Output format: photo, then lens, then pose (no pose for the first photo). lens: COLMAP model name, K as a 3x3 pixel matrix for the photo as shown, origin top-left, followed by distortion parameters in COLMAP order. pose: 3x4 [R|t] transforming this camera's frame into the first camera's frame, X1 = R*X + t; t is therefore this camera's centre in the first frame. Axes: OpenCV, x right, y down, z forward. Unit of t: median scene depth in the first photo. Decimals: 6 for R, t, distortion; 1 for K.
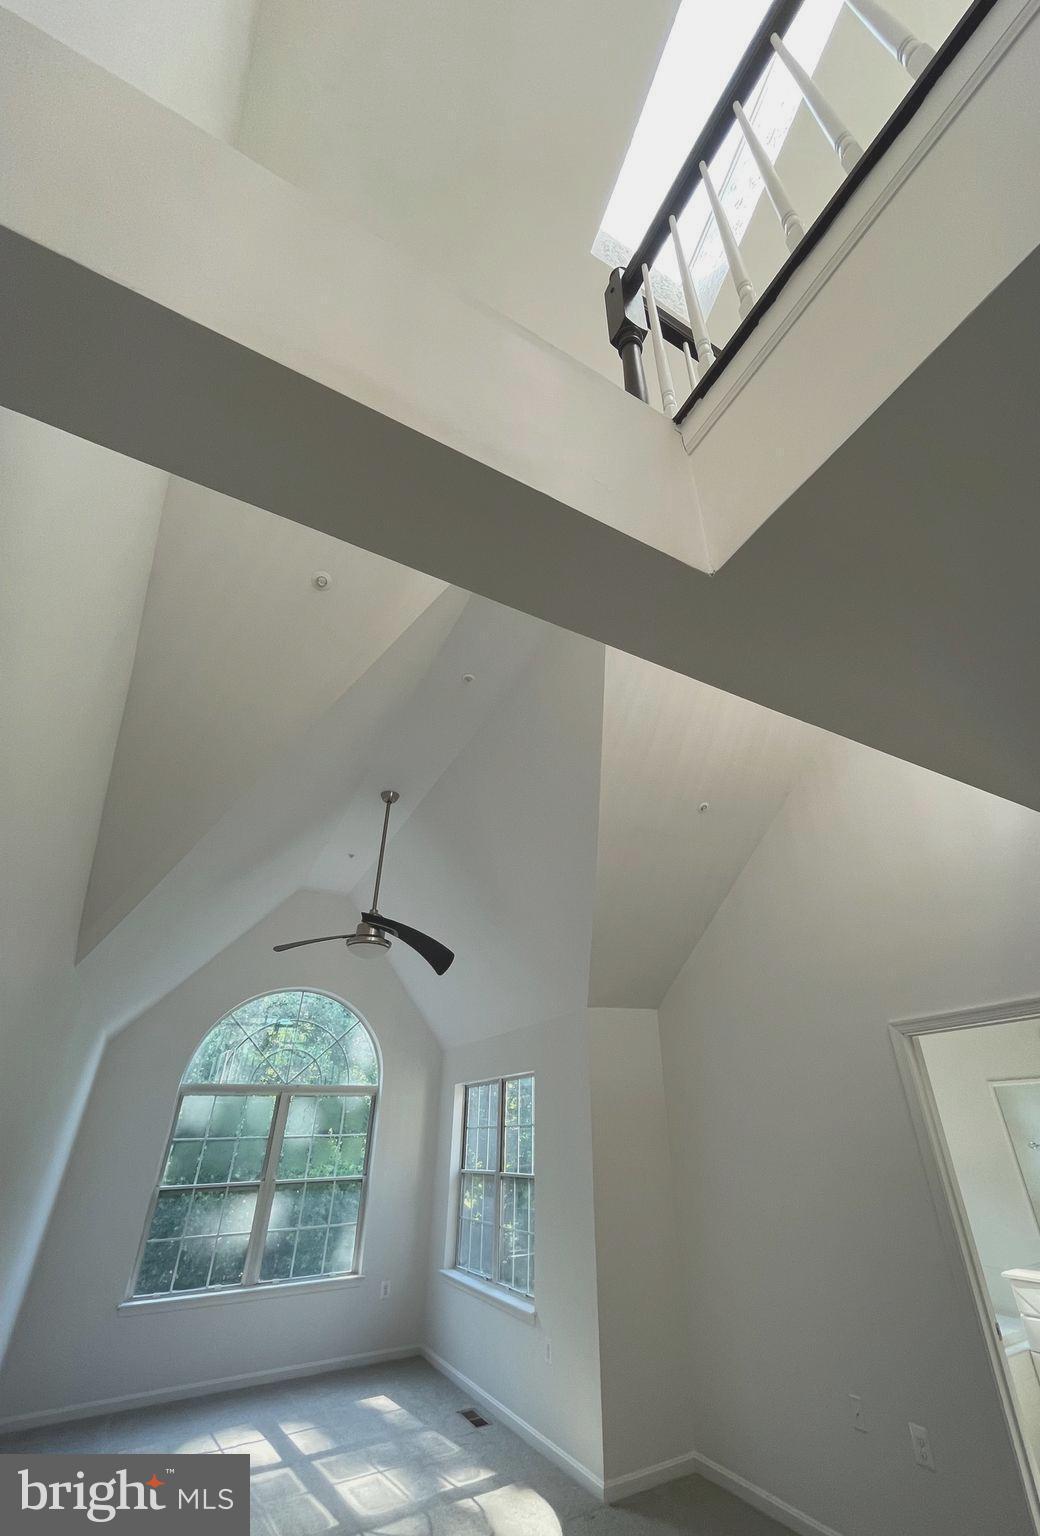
lens RADIAL K [[624.8, 0, 576.7], [0, 624.8, 766.1], [0, 0, 1]] dist [-0.002710, -0.000952]
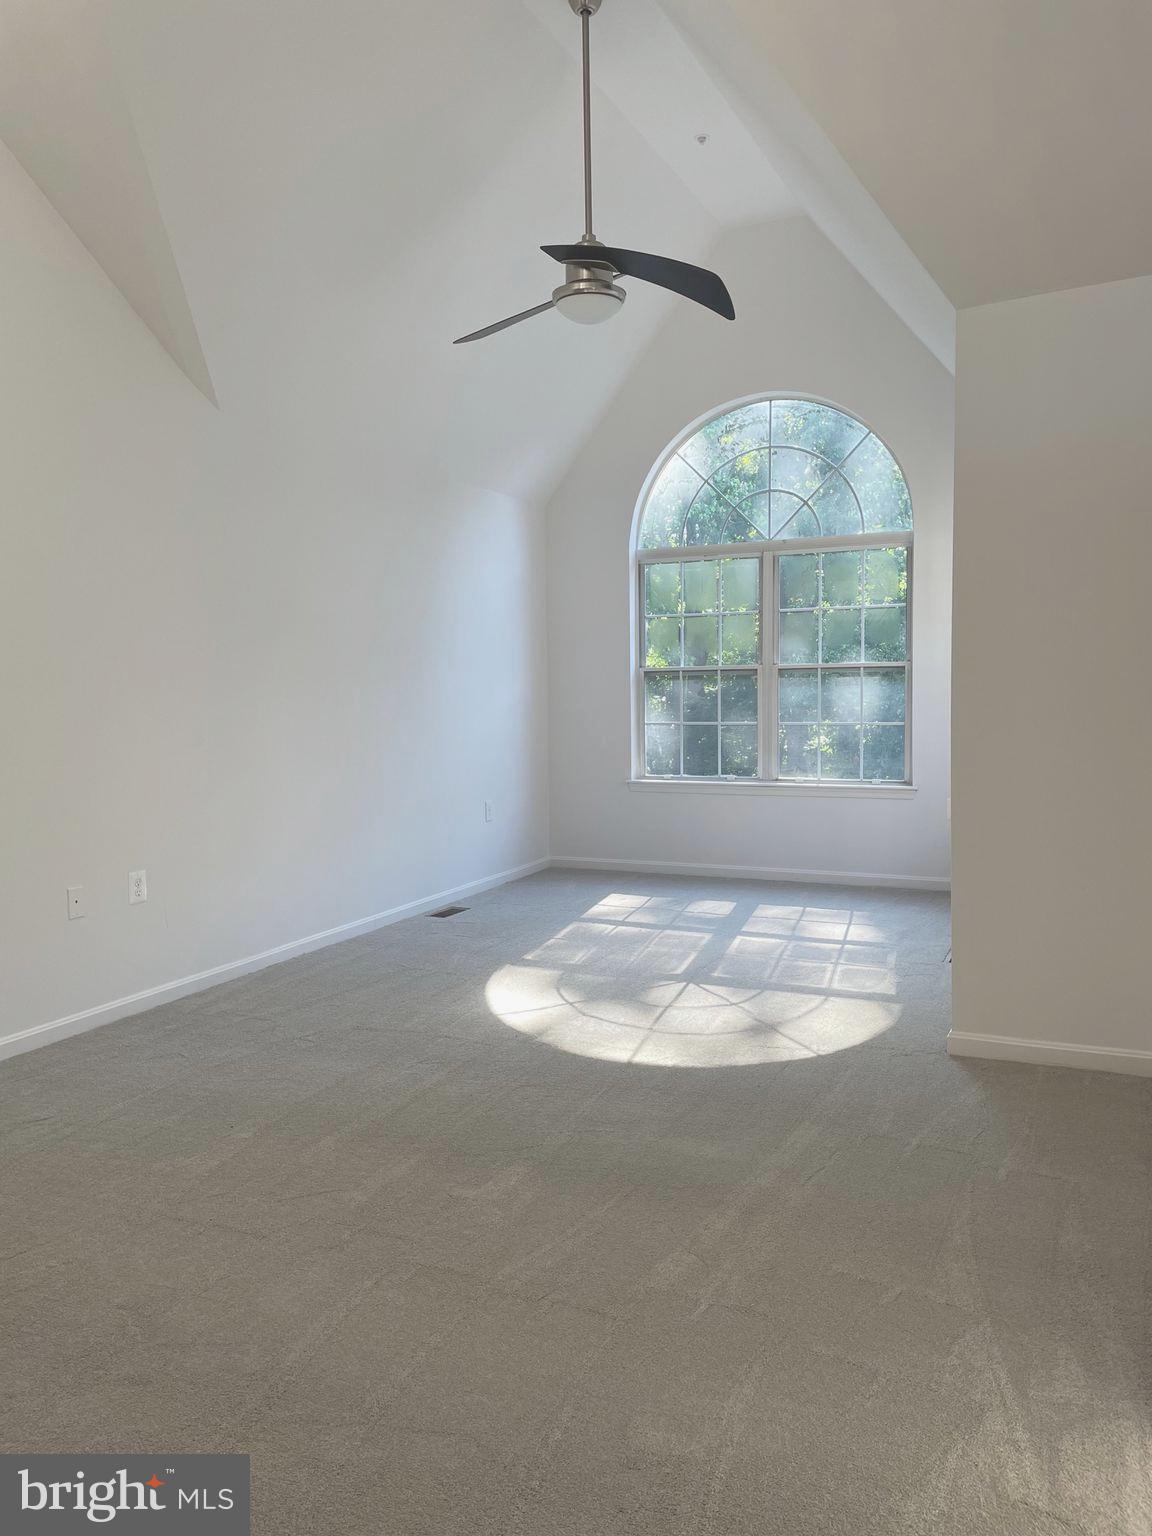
lens RADIAL K [[1168.5, 0, 576.0], [0, 1168.5, 768.0], [0, 0, 1]] dist [0.077636, -0.099838]
pose [[0.573164, 0.076963, -0.815818, 0.528731], [0.412667, 0.833011, 0.368509, 0.207858], [0.707947, -0.547877, 0.445692, 0.215709]]
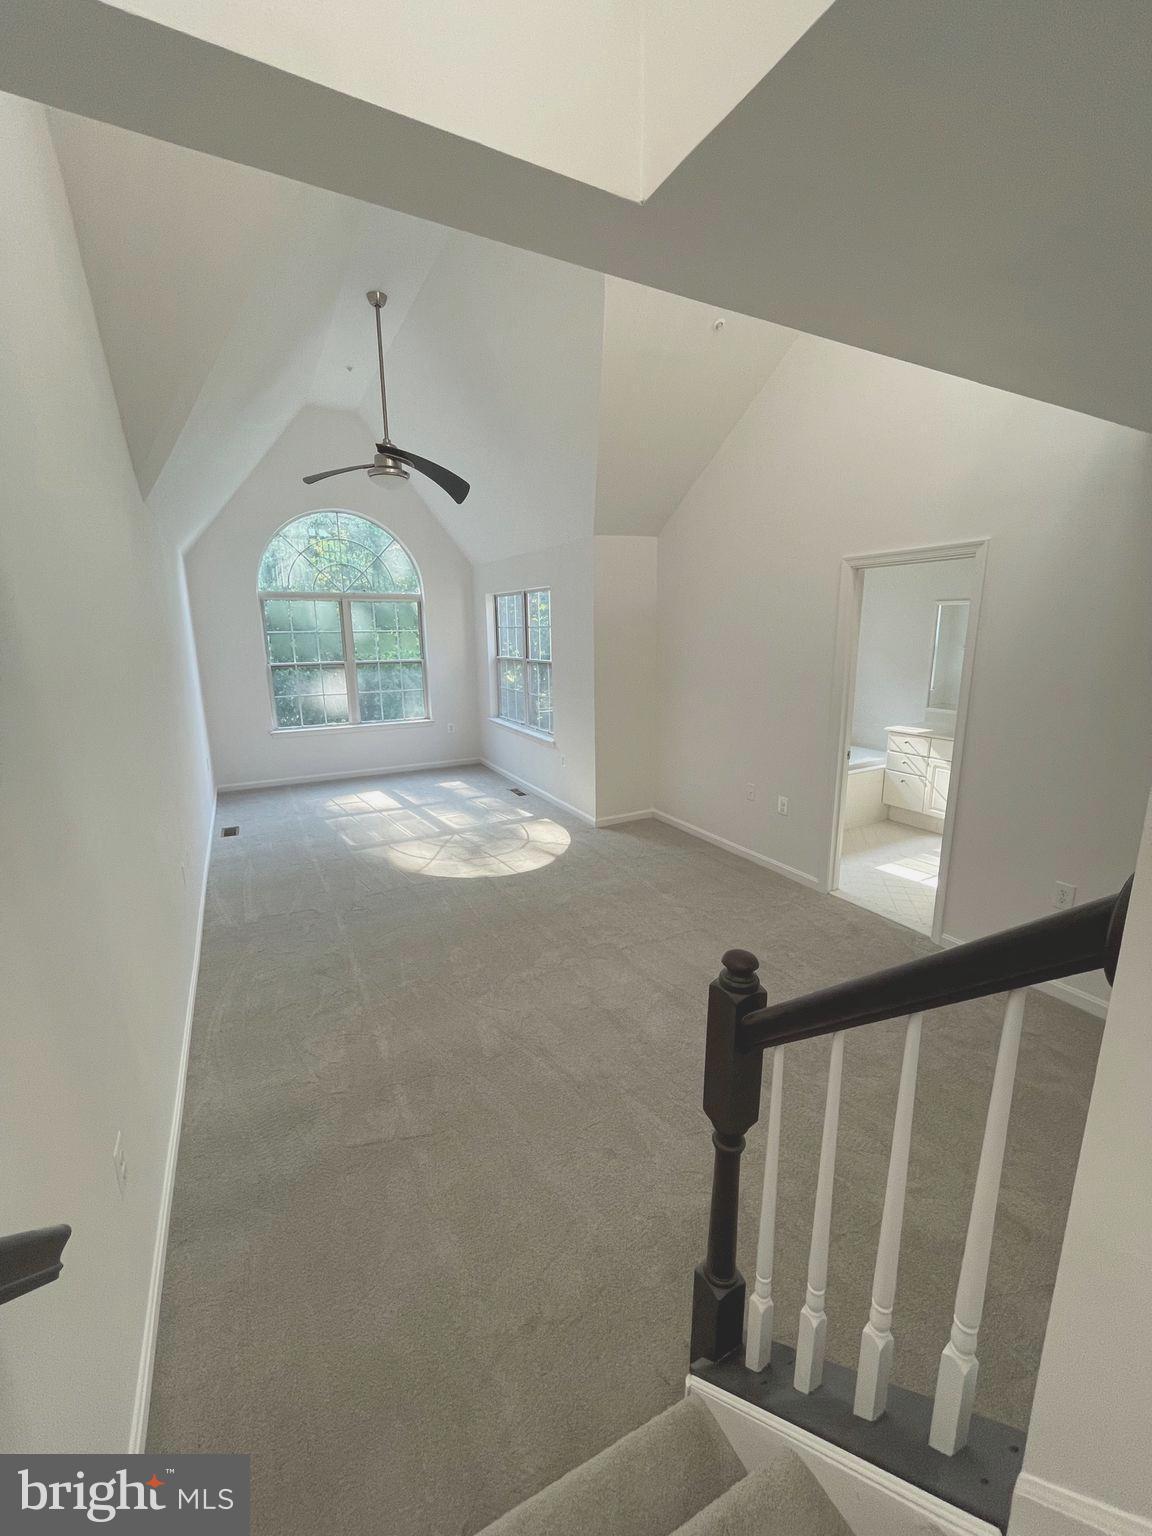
lens RADIAL K [[624.8, 0, 576.0], [0, 624.8, 768.0], [0, 0, 1]] dist [-0.001466, -0.000086]
pose [[0.999040, 0.025106, -0.035906, 0.033502], [0.006128, 0.731411, 0.681909, -0.065807], [0.043382, -0.681474, 0.730555, -0.095215]]
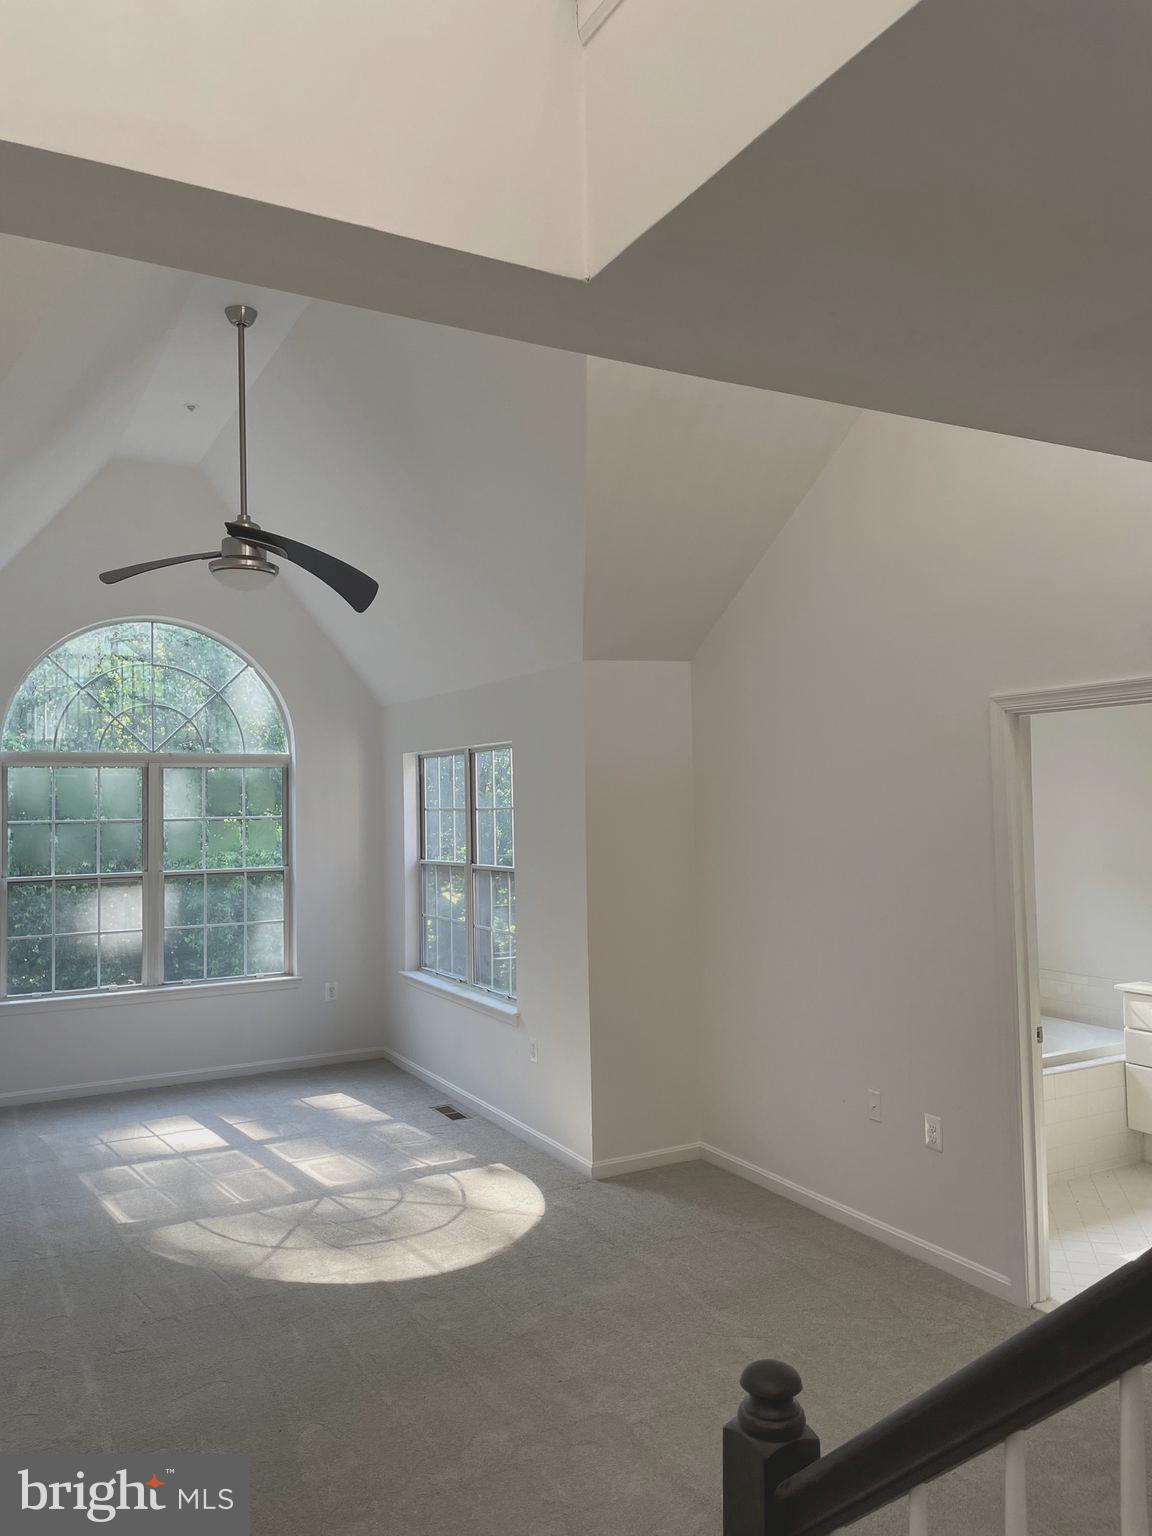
lens RADIAL K [[1153.2, 0, 589.4], [0, 1153.2, 767.1], [0, 0, 1]] dist [0.090224, -0.116938]
pose [[0.999593, 0.009600, -0.026880, 0.053743], [0.004364, 0.879270, 0.476303, -0.095873], [0.028207, -0.476227, 0.878870, -0.134351]]
